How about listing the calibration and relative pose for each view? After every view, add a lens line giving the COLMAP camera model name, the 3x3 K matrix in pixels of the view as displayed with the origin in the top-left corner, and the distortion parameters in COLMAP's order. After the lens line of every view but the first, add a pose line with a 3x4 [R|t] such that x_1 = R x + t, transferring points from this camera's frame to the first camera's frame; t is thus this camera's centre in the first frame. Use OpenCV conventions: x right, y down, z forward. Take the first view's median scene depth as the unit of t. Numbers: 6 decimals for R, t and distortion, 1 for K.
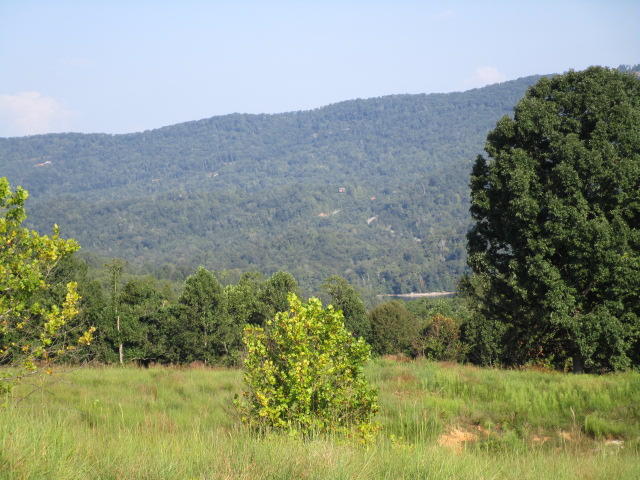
lens RADIAL K [[265.6, 0, 324.9], [0, 265.6, 238.4], [0, 0, 1]] dist [0.001504, 0.000067]
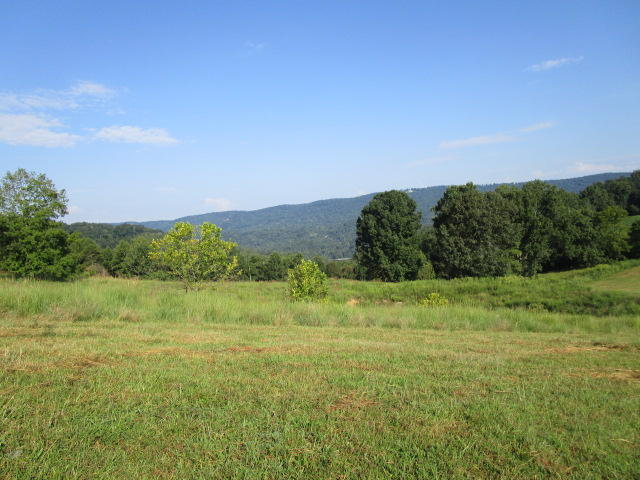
lens RADIAL K [[470.2, 0, 320.9], [0, 470.2, 240.7], [0, 0, 1]] dist [0.008145, 0.000107]
pose [[0.998548, -0.006582, 0.053457, -0.205000], [0.006810, 0.999968, -0.004097, 0.006435], [-0.053428, 0.004455, 0.998562, -4.813460]]
